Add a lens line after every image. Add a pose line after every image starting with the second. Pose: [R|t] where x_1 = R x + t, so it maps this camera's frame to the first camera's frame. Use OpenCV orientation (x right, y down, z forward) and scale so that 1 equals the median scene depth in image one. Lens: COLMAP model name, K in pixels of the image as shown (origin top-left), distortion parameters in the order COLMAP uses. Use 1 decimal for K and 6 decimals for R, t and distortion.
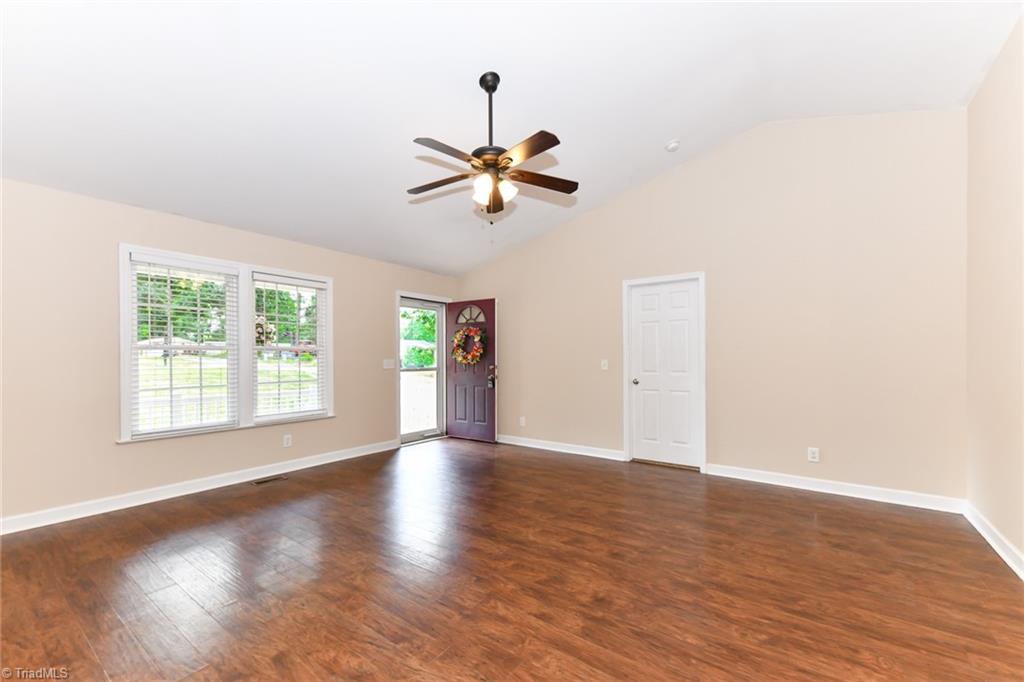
lens RADIAL K [[418.4, 0, 525.7], [0, 418.4, 358.4], [0, 0, 1]] dist [0.012284, -0.000106]
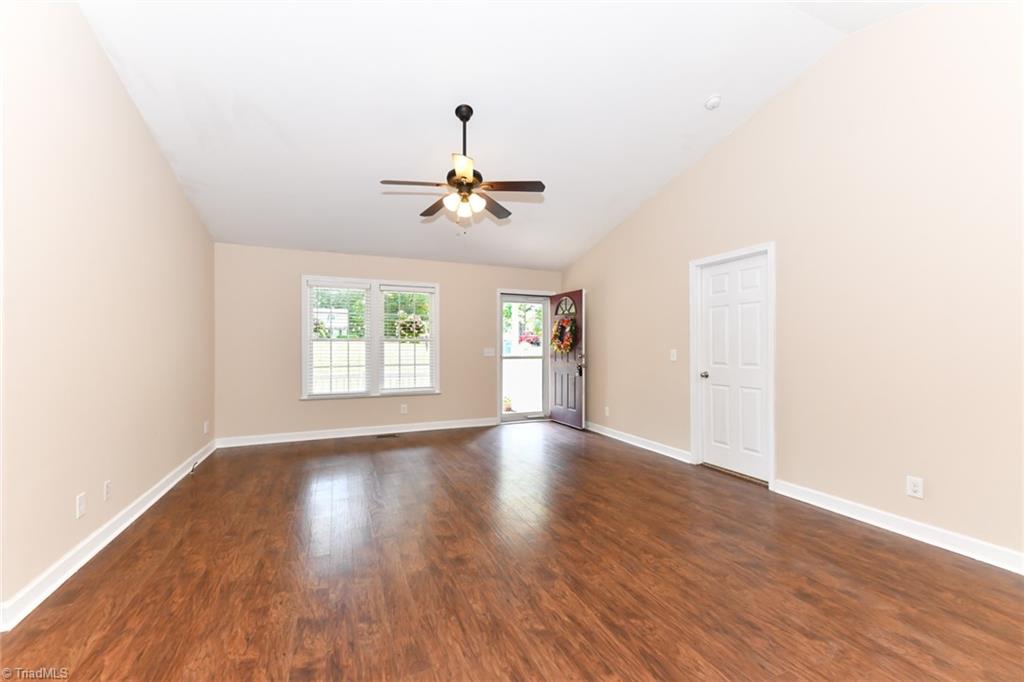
lens RADIAL K [[418.9, 0, 516.1], [0, 418.9, 345.5], [0, 0, 1]] dist [0.009352, -0.000057]
pose [[0.855666, 0.001643, -0.517526, 0.320182], [-0.004124, 0.999985, -0.003643, -0.000821], [0.517512, 0.005252, 0.855660, 0.036121]]
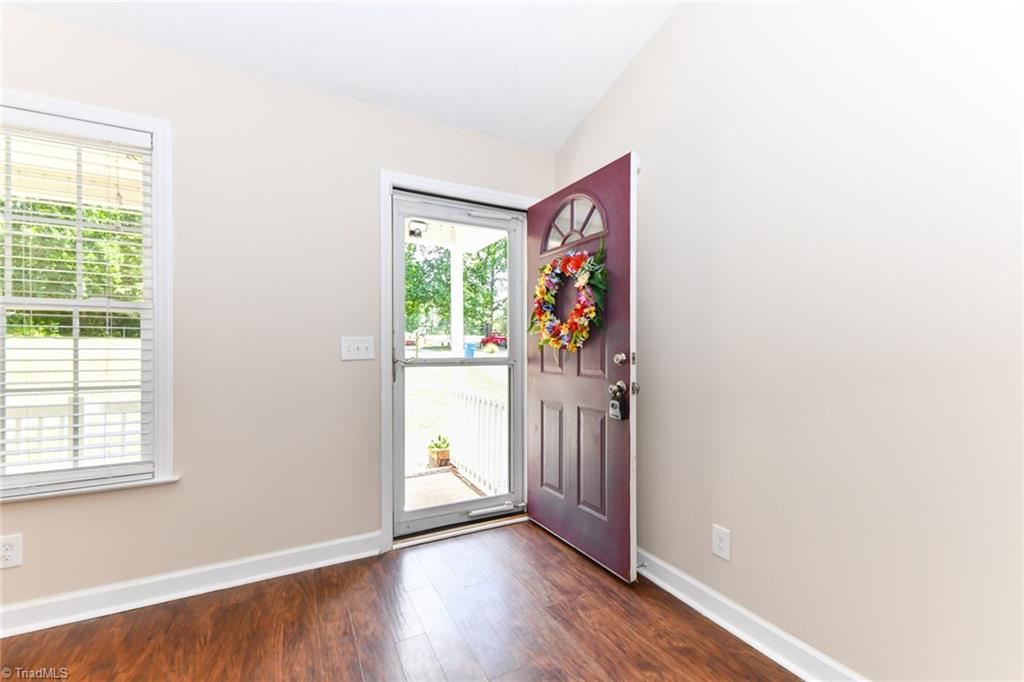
lens RADIAL K [[418.9, 0, 516.1], [0, 418.9, 345.5], [0, 0, 1]] dist [0.009352, -0.000057]
pose [[0.892578, -0.002616, -0.450886, -0.003365], [-0.002385, 0.999942, -0.010523, 0.014416], [0.450887, 0.010468, 0.892520, 0.660425]]
